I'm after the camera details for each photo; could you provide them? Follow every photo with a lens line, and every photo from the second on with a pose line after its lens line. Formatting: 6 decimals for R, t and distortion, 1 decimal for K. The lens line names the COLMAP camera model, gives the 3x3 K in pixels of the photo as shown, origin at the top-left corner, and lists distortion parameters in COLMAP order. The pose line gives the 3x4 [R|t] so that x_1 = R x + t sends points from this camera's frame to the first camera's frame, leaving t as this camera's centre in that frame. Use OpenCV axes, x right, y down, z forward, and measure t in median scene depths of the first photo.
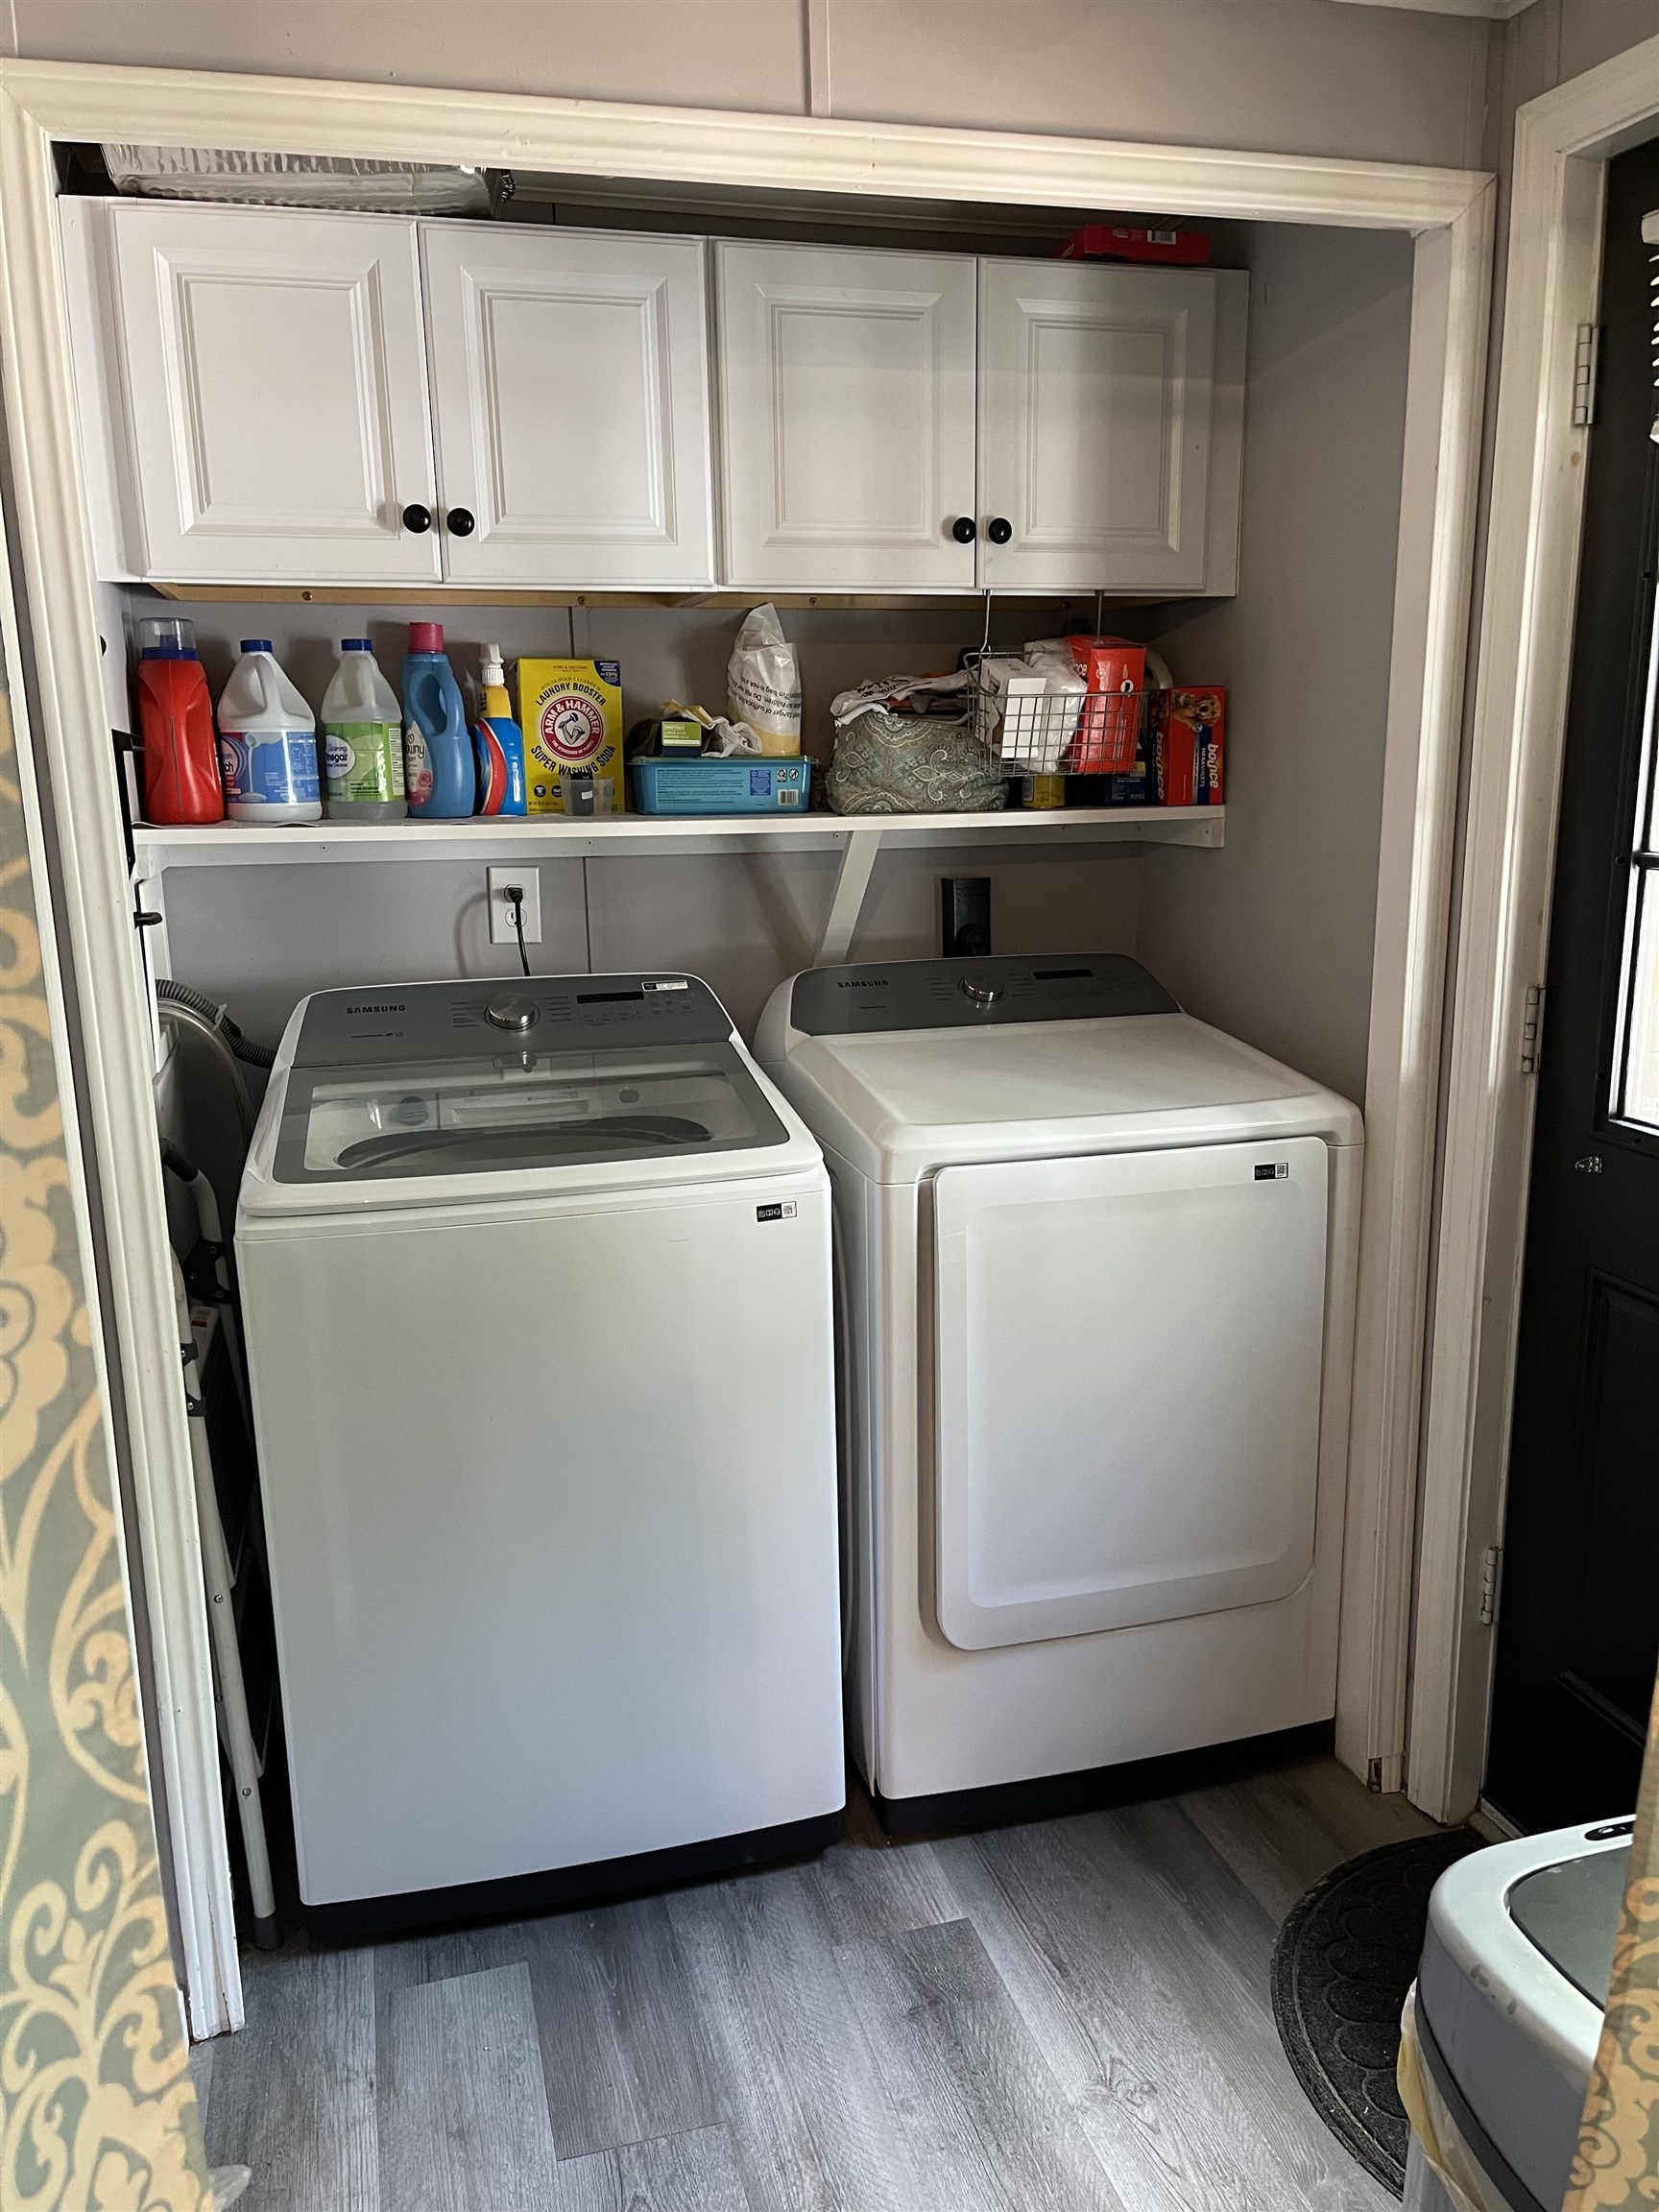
lens RADIAL K [[1696.2, 0, 827.3], [0, 1696.2, 1108.9], [0, 0, 1]] dist [0.070645, -0.064088]
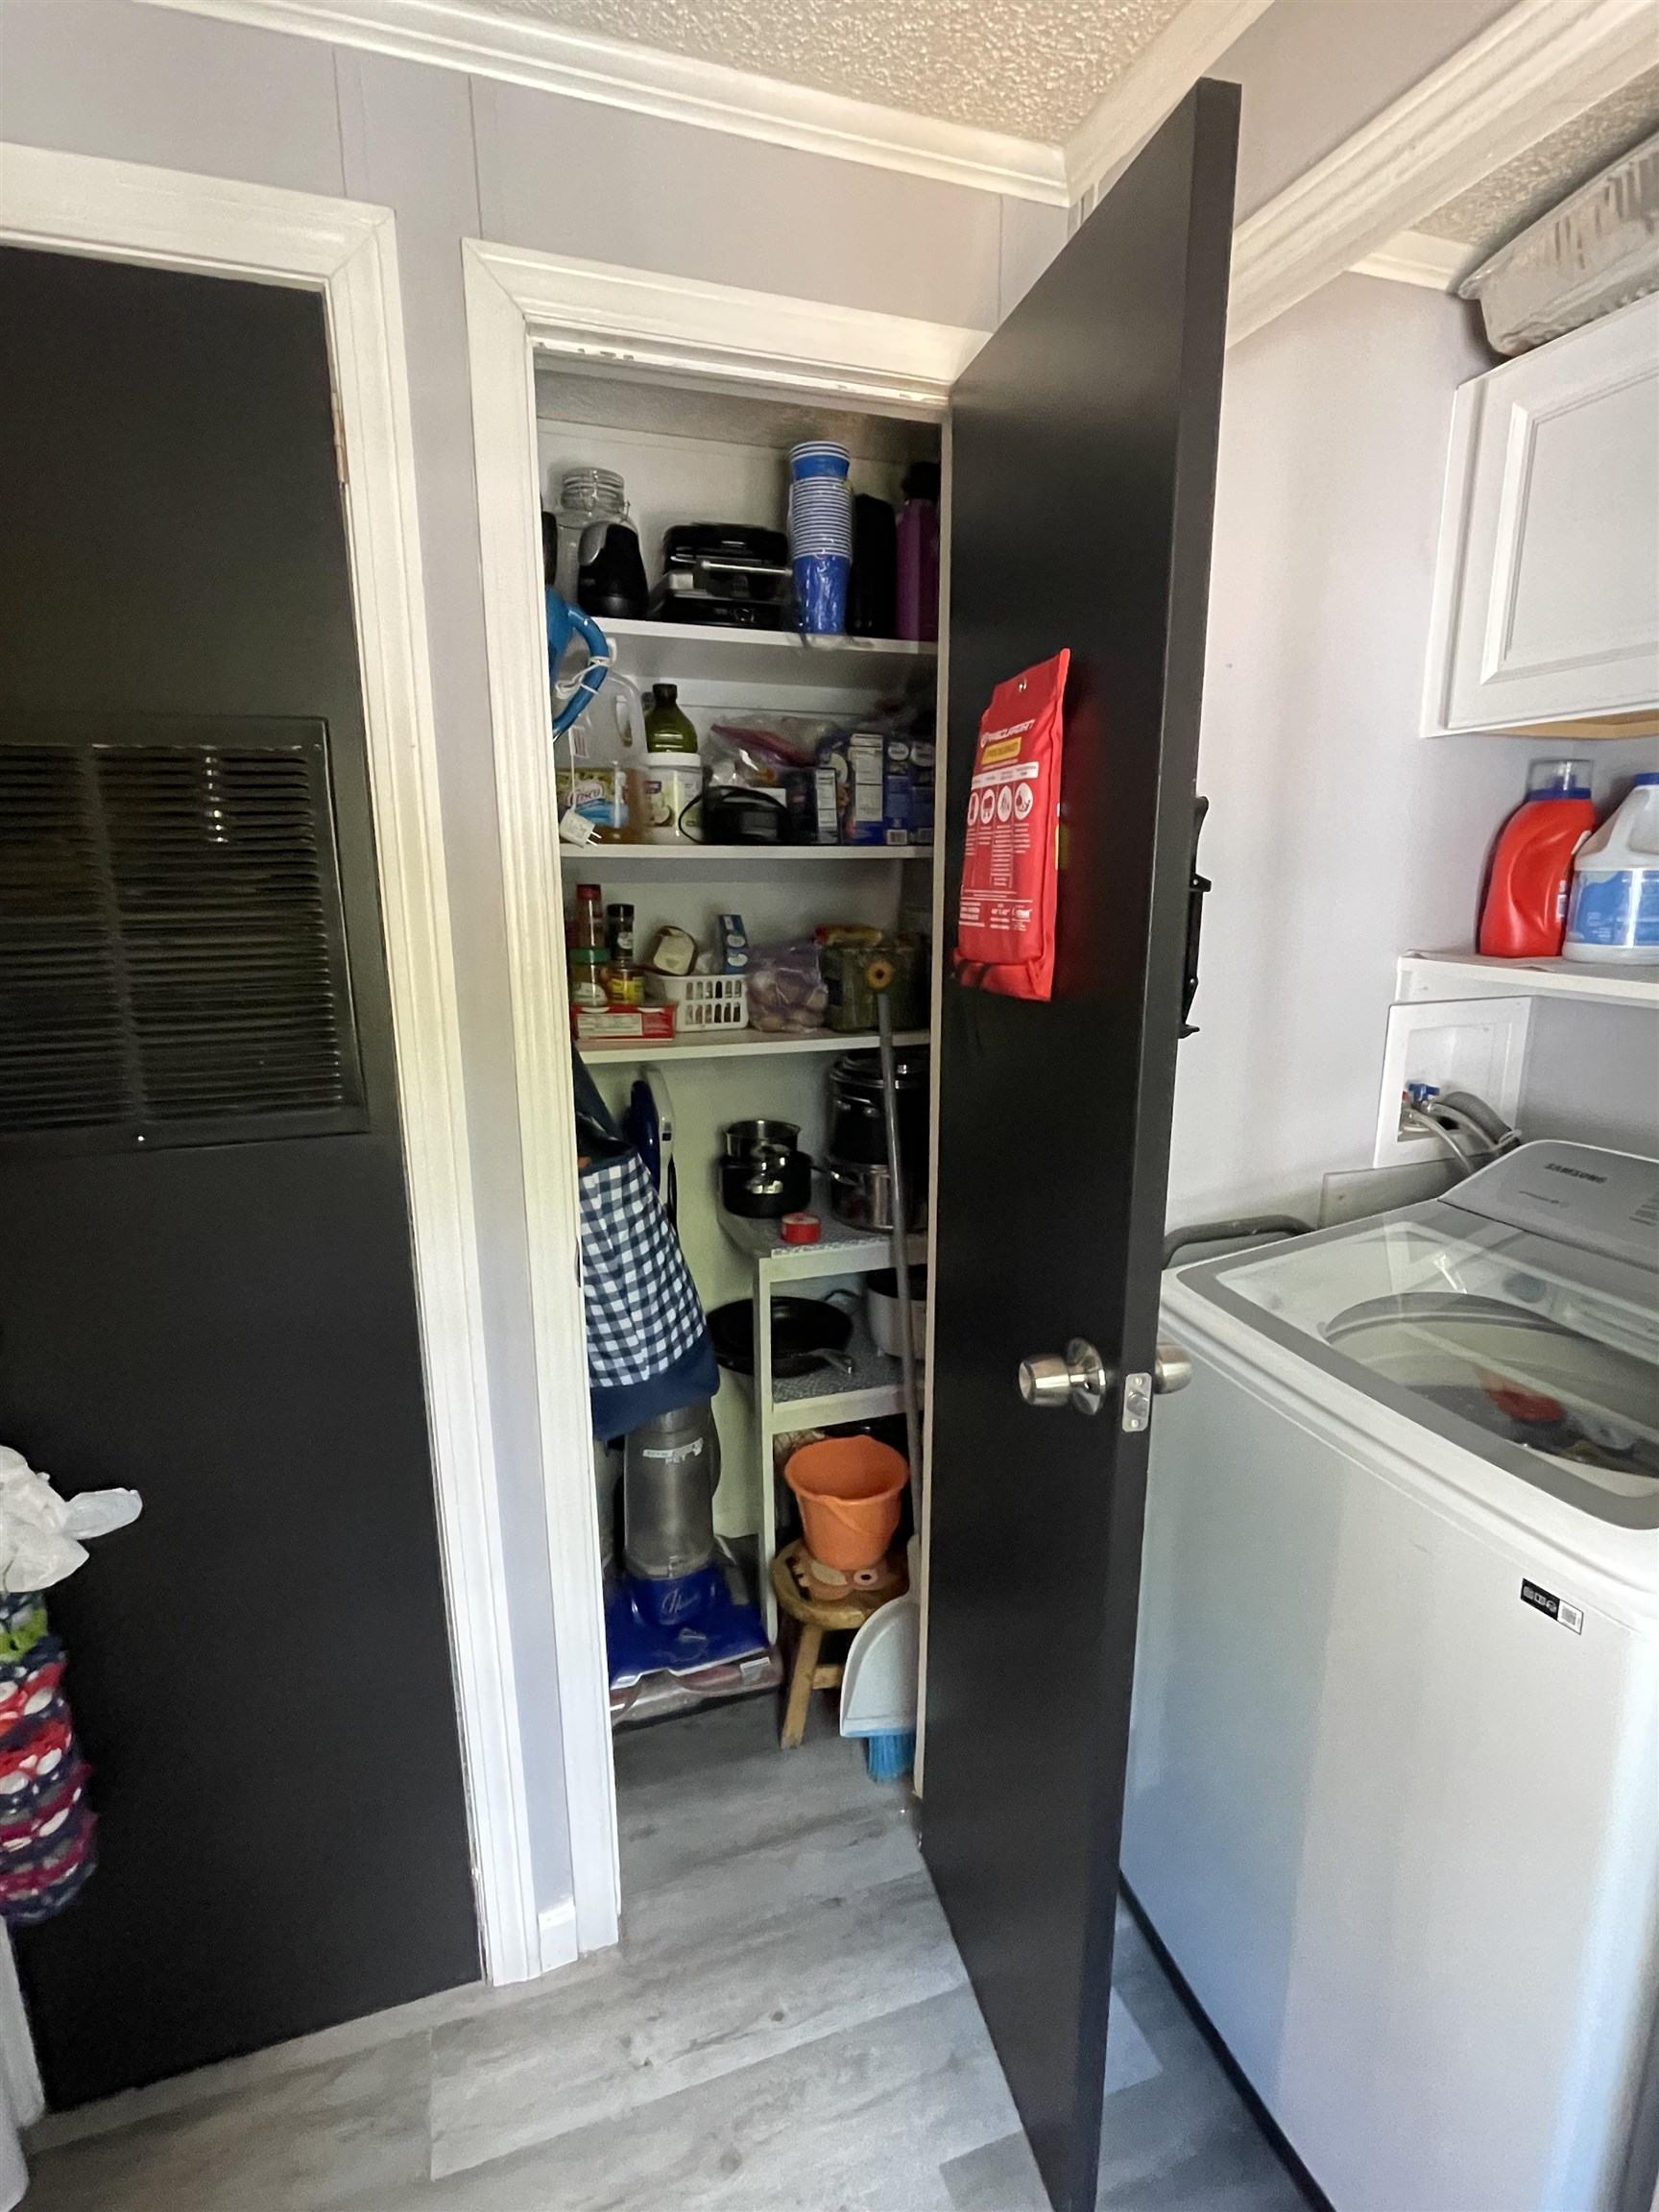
lens RADIAL K [[1096.0, 0, 831.0], [0, 1096.0, 1105.2], [0, 0, 1]] dist [-0.002459, -0.000651]
pose [[0.066182, 0.228640, -0.971259, 0.307924], [-0.206633, 0.955433, 0.210834, -0.151879], [0.976178, 0.186740, 0.110477, 0.603698]]
